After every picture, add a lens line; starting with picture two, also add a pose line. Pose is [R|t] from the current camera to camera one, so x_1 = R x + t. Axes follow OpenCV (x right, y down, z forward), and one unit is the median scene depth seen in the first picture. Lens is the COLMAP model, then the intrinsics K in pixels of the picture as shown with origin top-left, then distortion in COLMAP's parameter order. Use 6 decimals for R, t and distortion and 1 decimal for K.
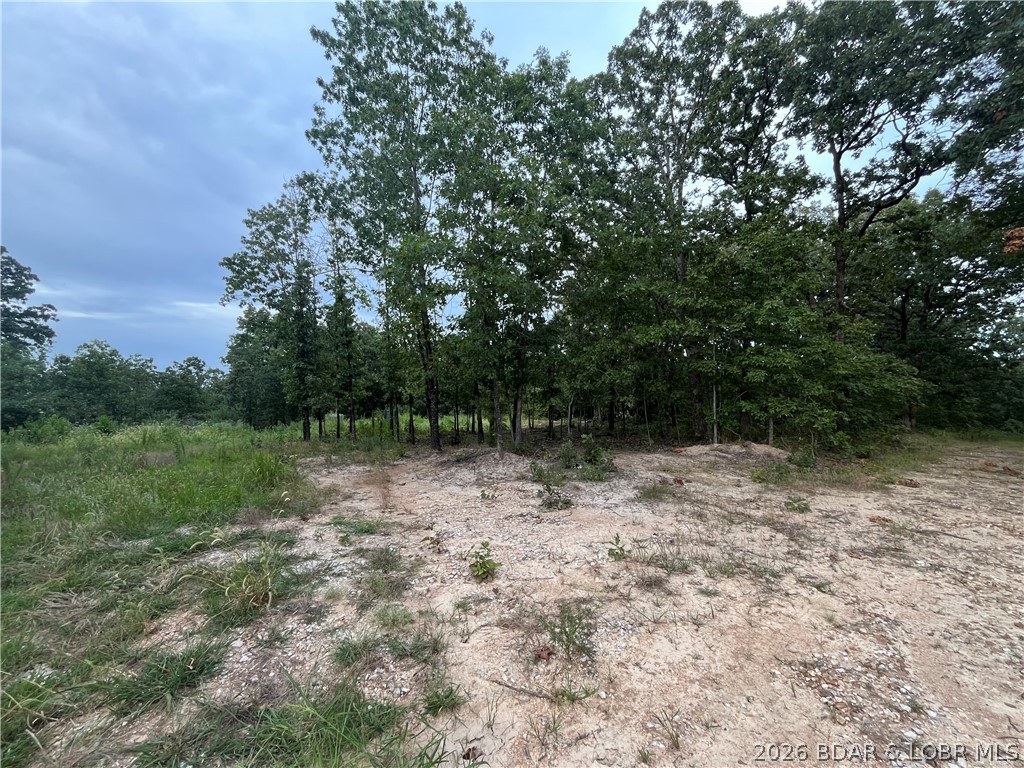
lens RADIAL K [[412.7, 0, 509.1], [0, 412.7, 383.3], [0, 0, 1]] dist [-0.002351, 0.000928]
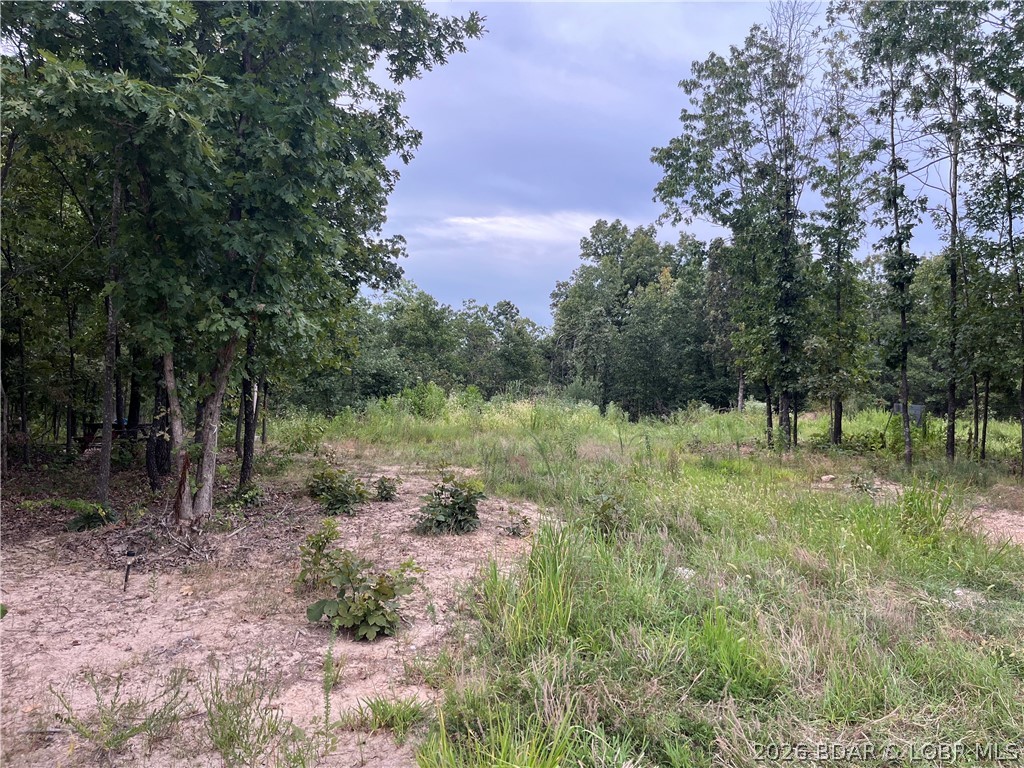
lens RADIAL K [[764.0, 0, 522.6], [0, 764.0, 377.5], [0, 0, 1]] dist [0.054219, -0.060767]
pose [[0.836301, 0.049962, -0.545989, -0.193838], [-0.027779, 0.998421, 0.048815, -0.005034], [0.547566, -0.025657, 0.836369, -0.102875]]
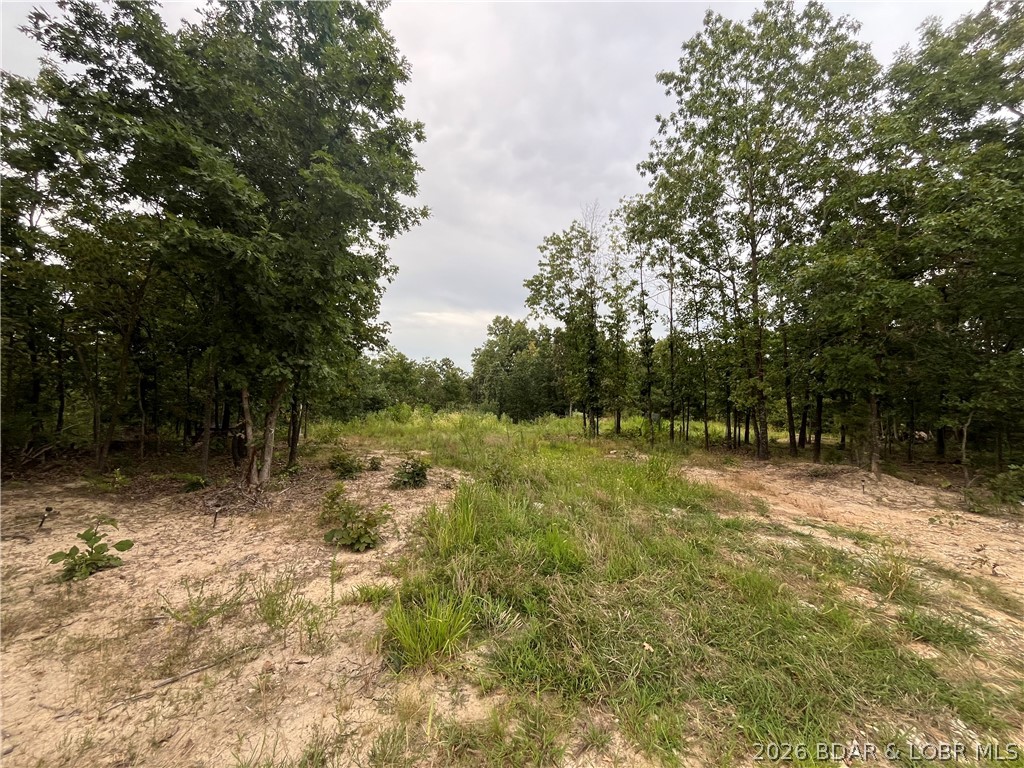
lens RADIAL K [[412.7, 0, 511.7], [0, 412.7, 382.4], [0, 0, 1]] dist [-0.002351, 0.000928]
pose [[0.901420, 0.030340, -0.431881, -0.190093], [-0.031818, 0.999486, 0.003805, -0.006863], [0.431774, 0.010312, 0.901923, -0.100014]]
